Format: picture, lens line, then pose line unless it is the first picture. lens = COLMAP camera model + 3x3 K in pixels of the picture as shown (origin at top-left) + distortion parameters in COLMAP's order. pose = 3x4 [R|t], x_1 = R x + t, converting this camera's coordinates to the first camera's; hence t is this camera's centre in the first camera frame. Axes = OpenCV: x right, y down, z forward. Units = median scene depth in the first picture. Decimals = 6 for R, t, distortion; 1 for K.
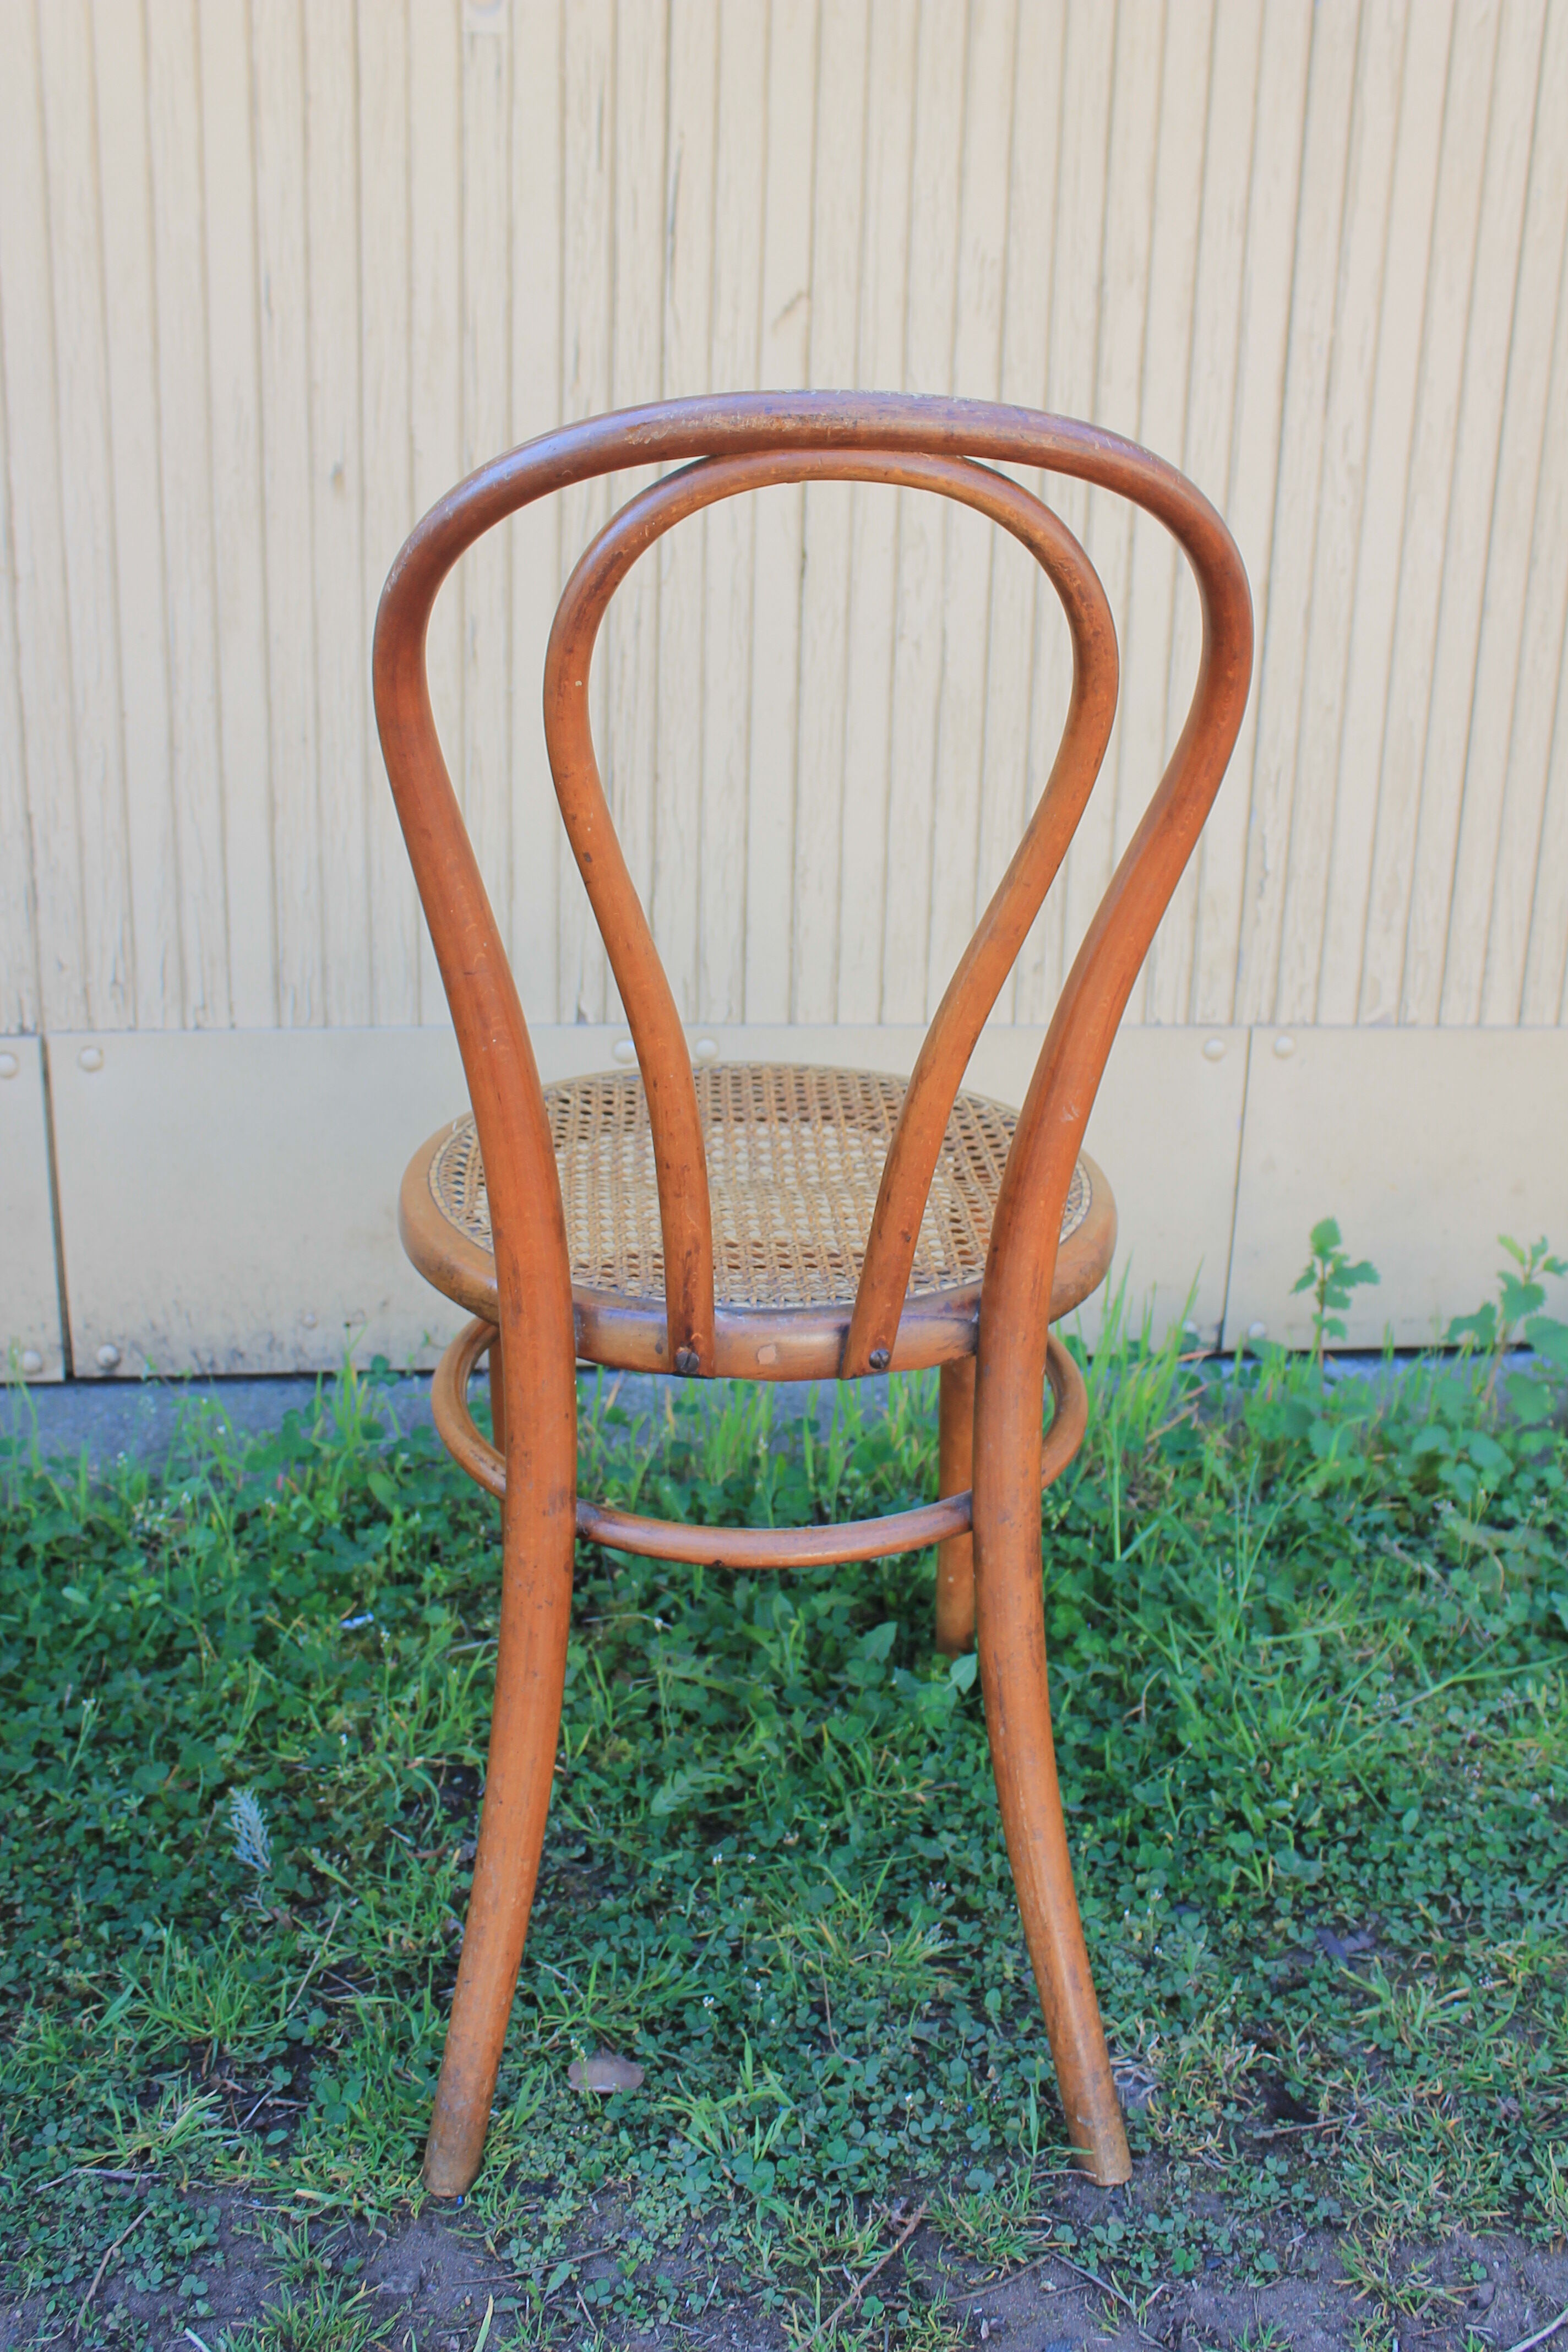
lens RADIAL K [[2269.4, 0, 784.8], [0, 2269.4, 1110.0], [0, 0, 1]] dist [-0.087842, 0.000000]
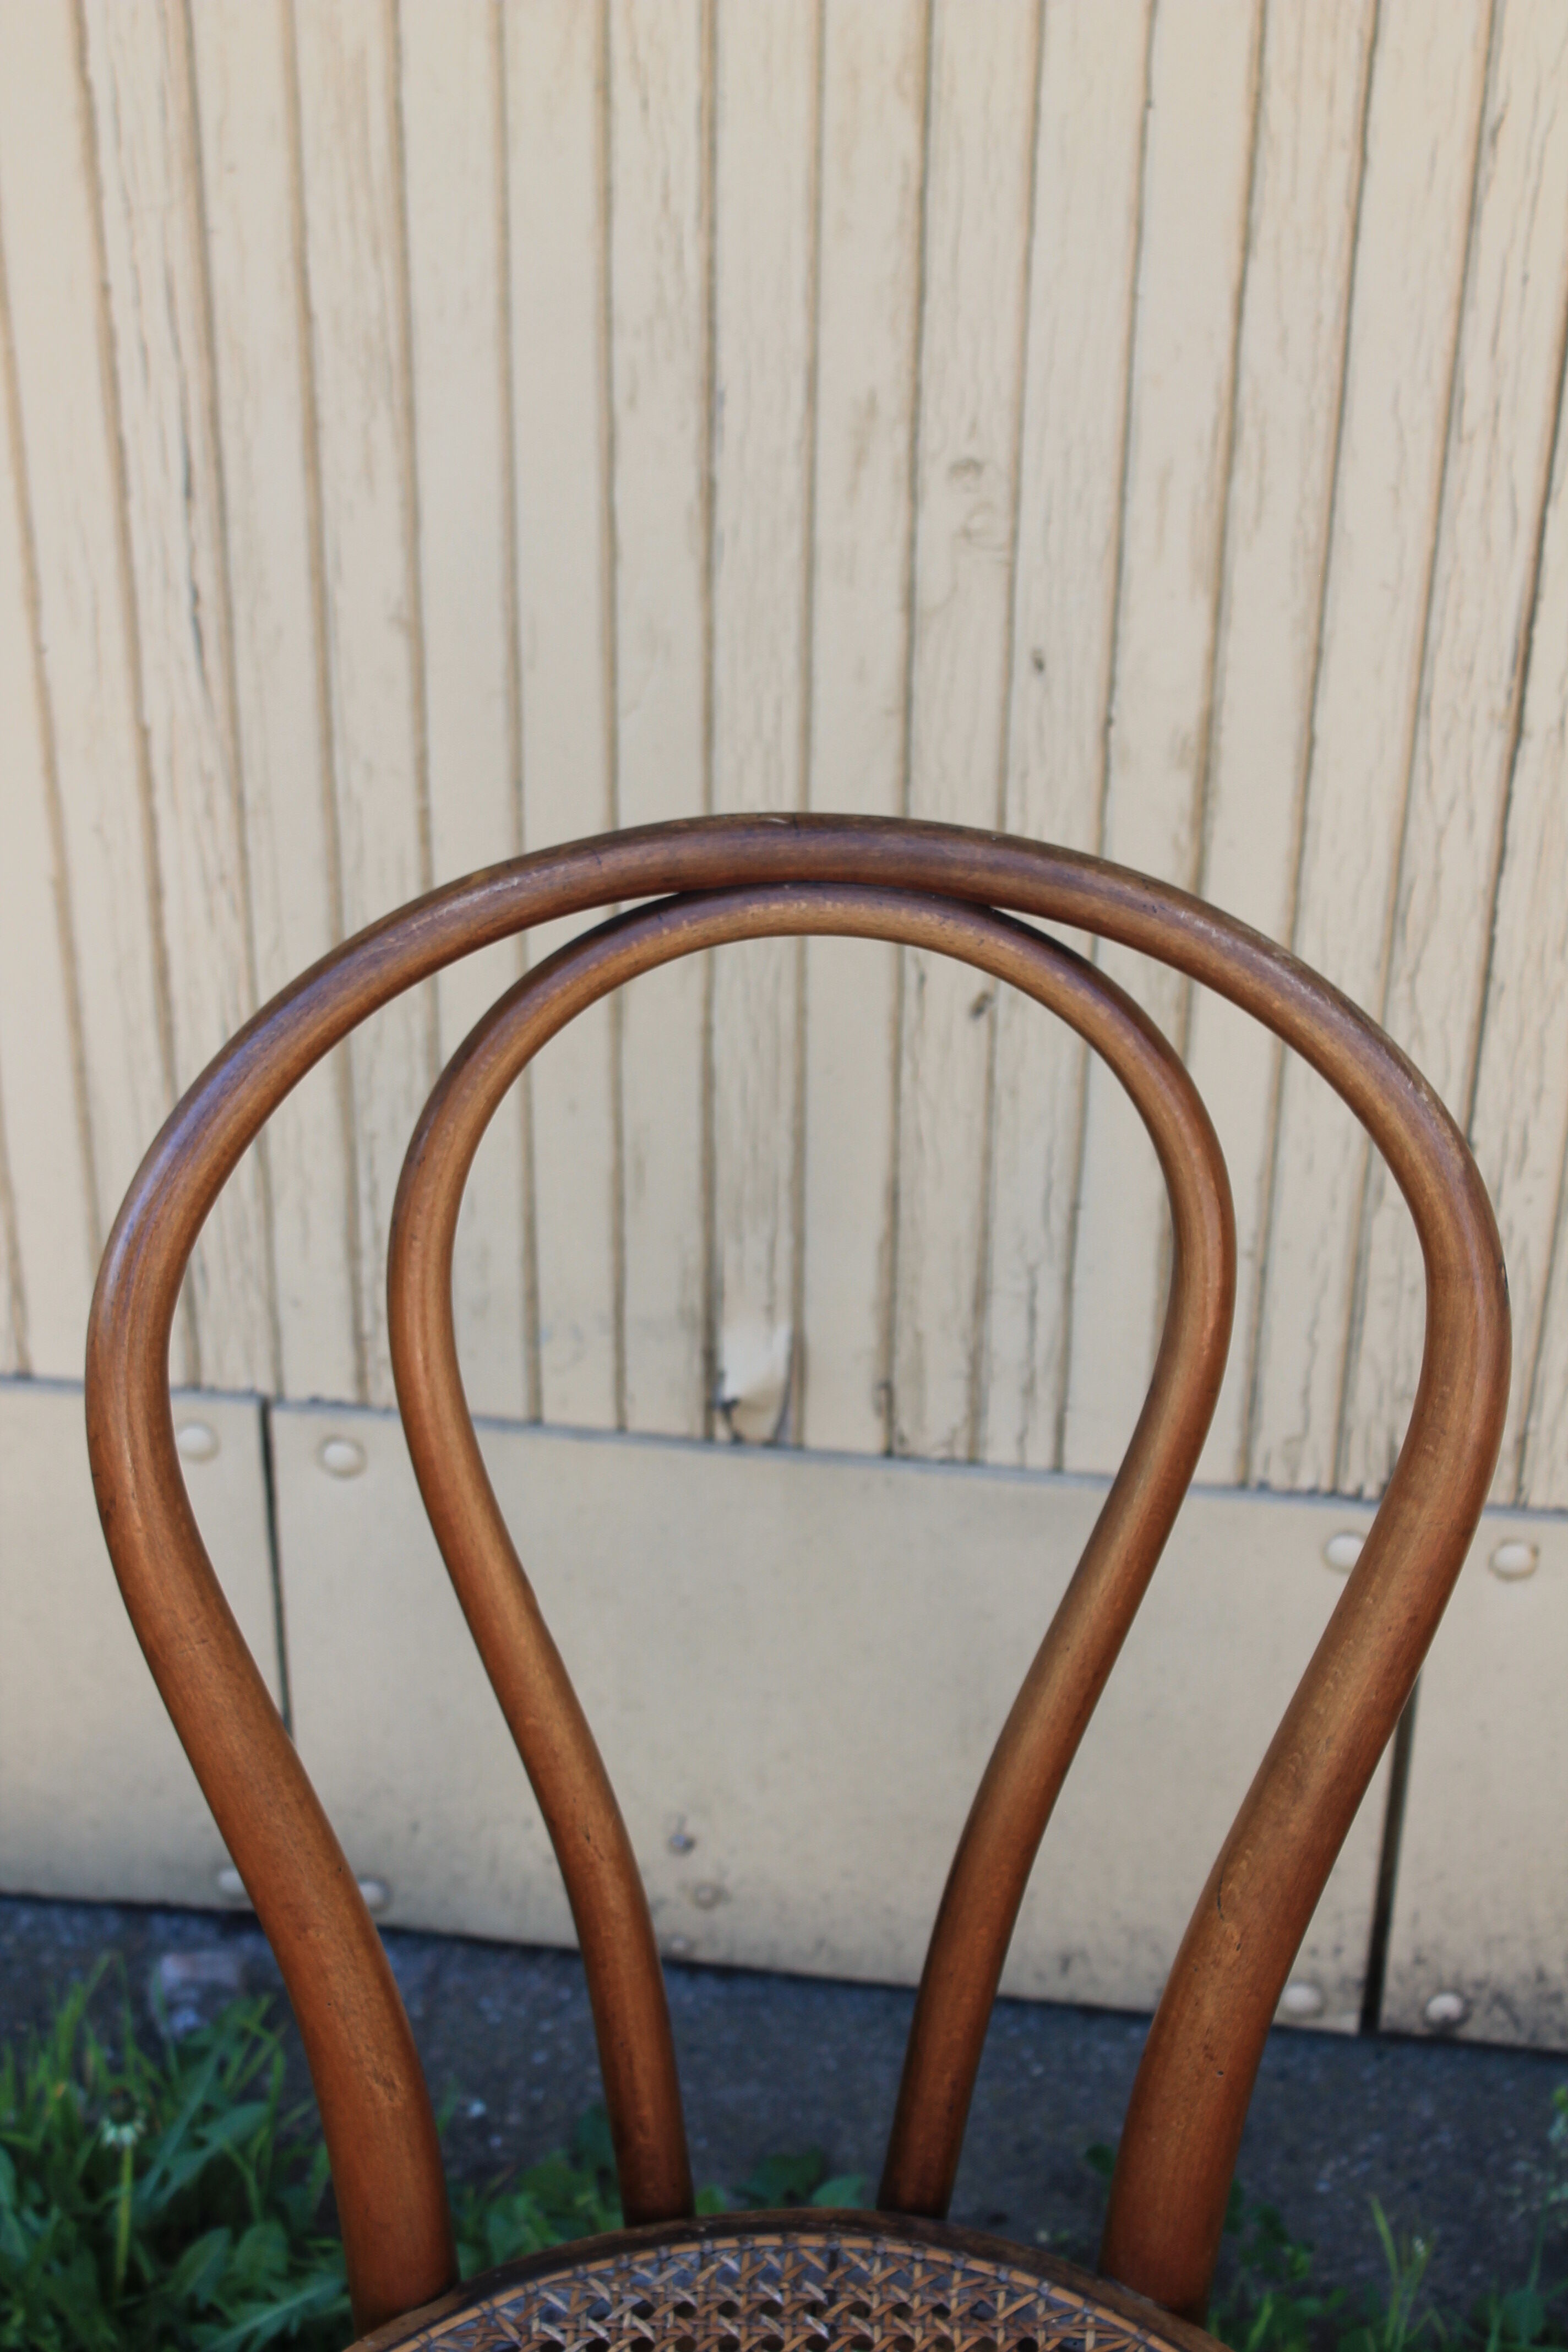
lens RADIAL K [[3960.7, 0, 753.3], [0, 3960.7, 1064.0], [0, 0, 1]] dist [-0.032428, 0.000000]
pose [[0.964697, 0.124661, -0.231991, -0.355222], [-0.061833, 0.963465, 0.260598, -0.456912], [0.256002, -0.237053, 0.937160, 0.157580]]
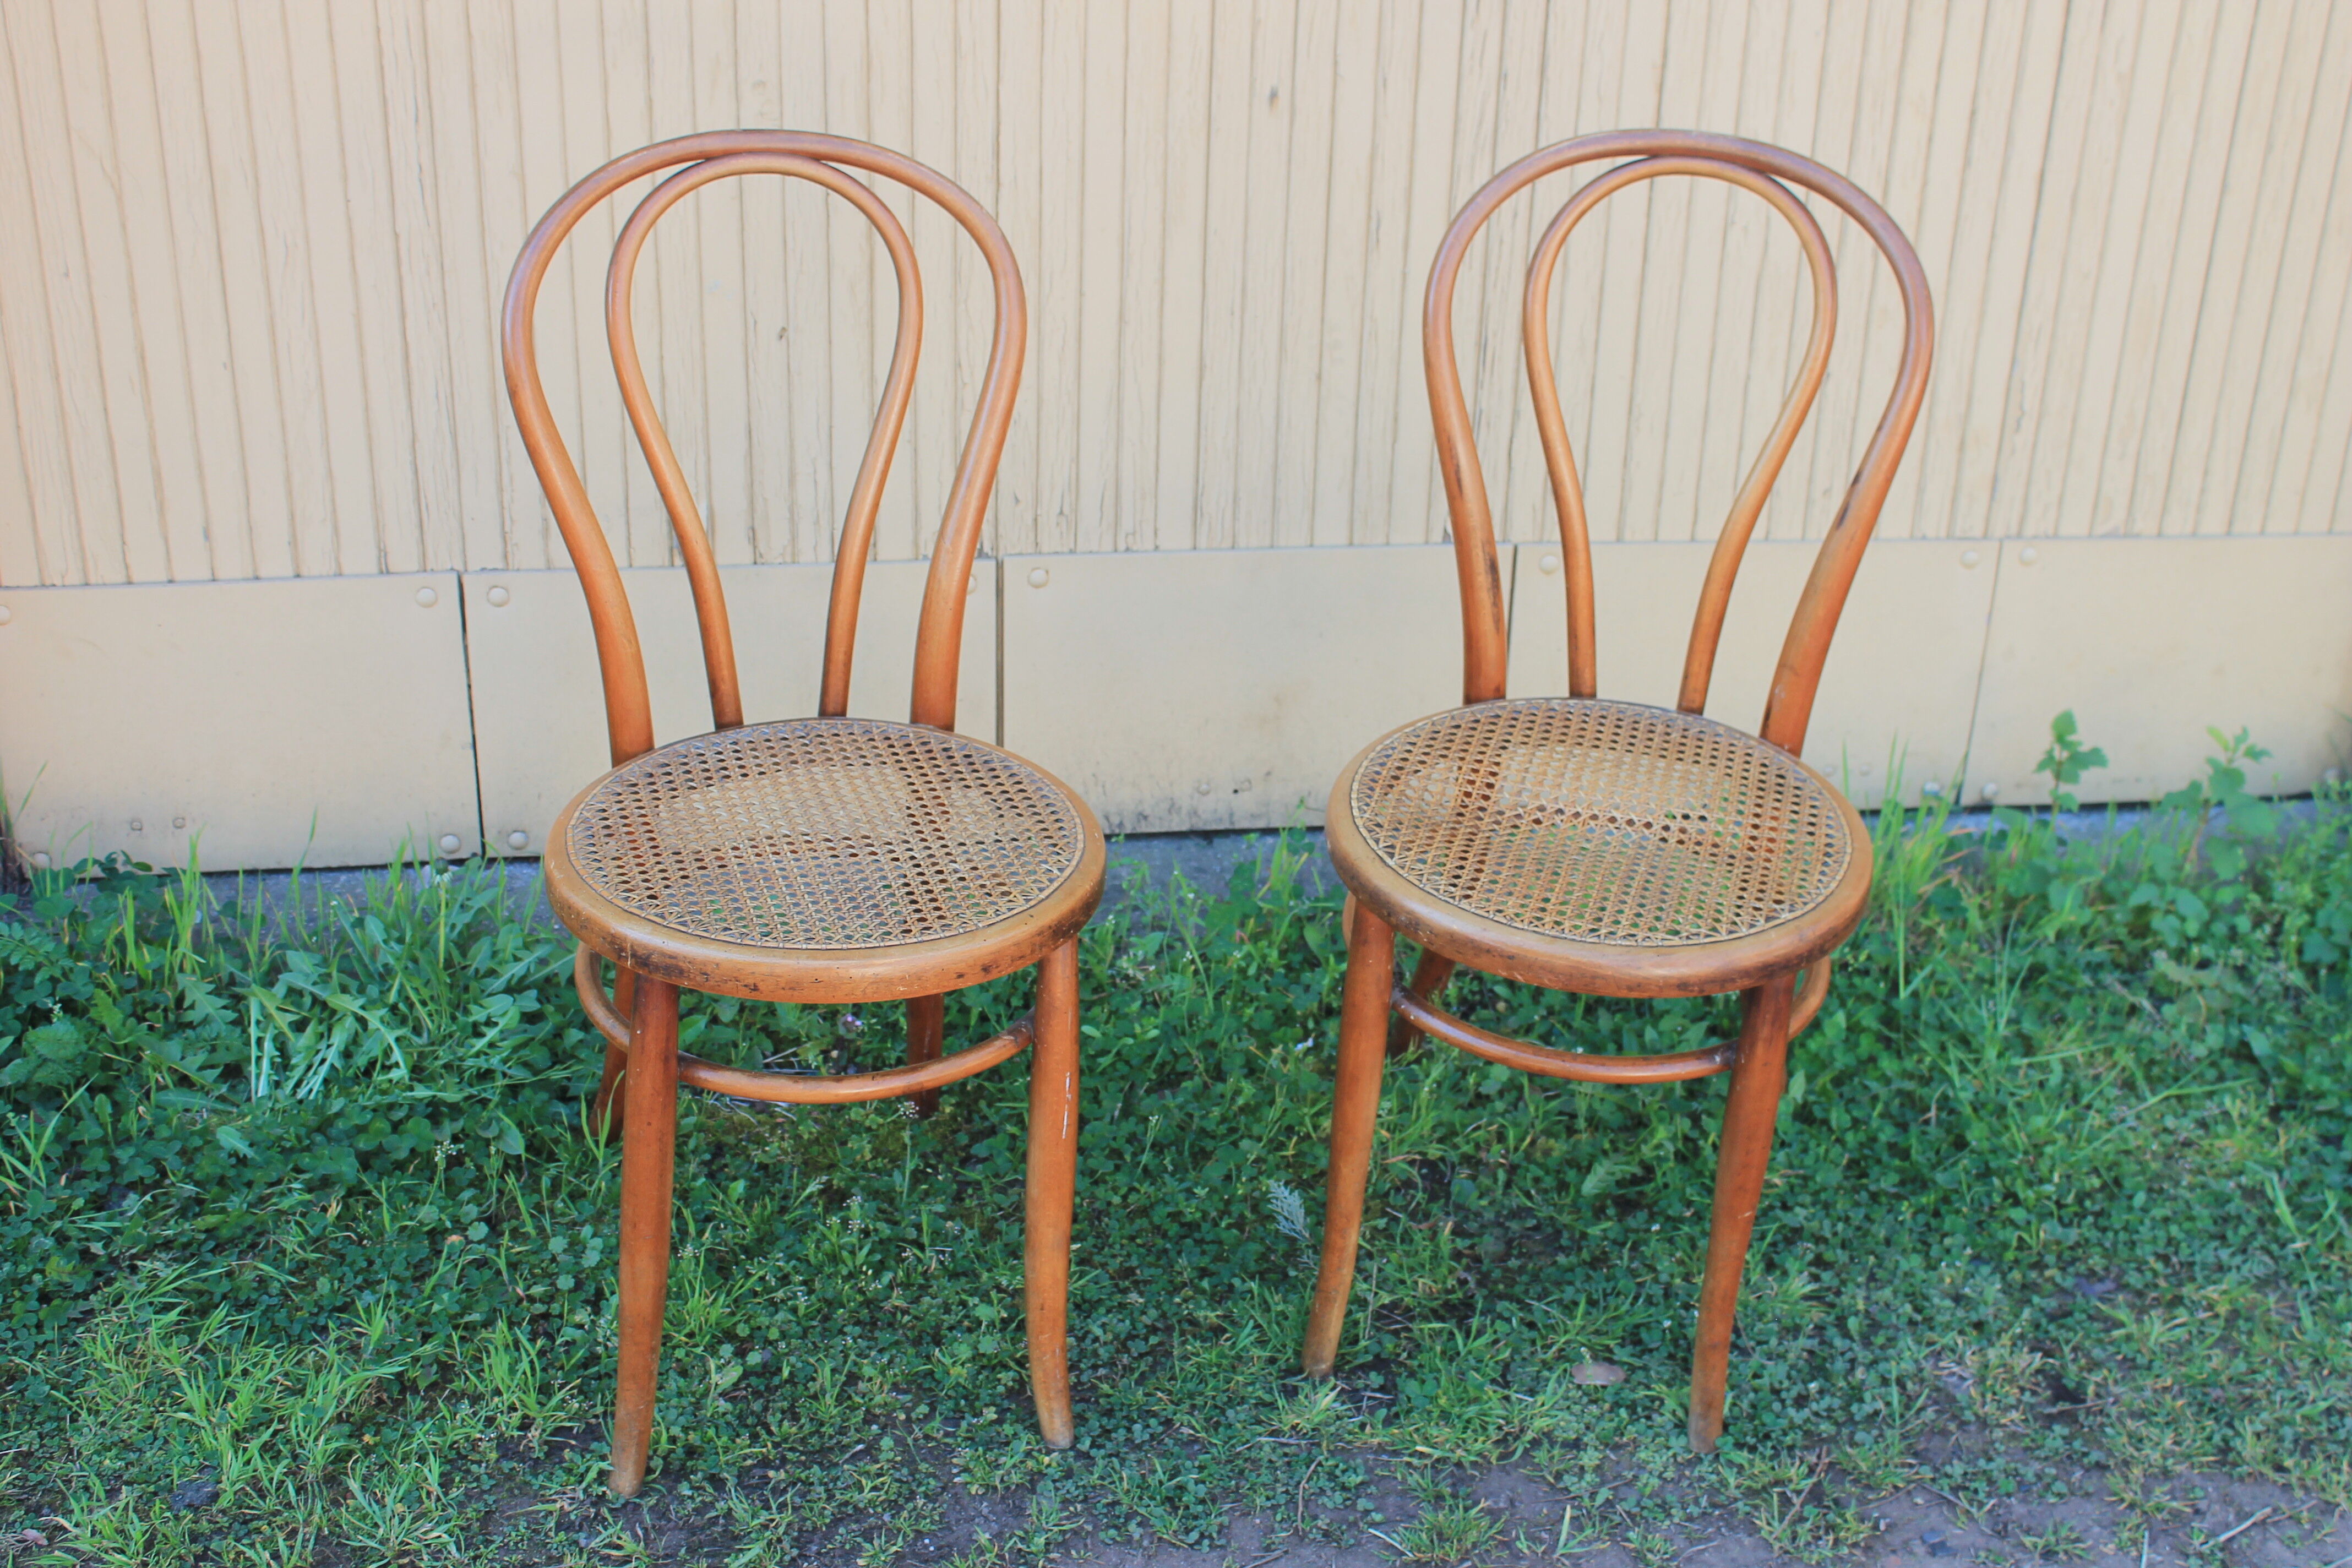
lens RADIAL K [[2998.0, 0, 1207.0], [0, 2998.0, 738.9], [0, 0, 1]] dist [-0.065619, 0.000000]
pose [[0.999775, 0.001933, 0.021110, -0.320364], [-0.005168, 0.988016, 0.154266, -0.230144], [-0.020559, -0.154340, 0.987804, -0.716687]]
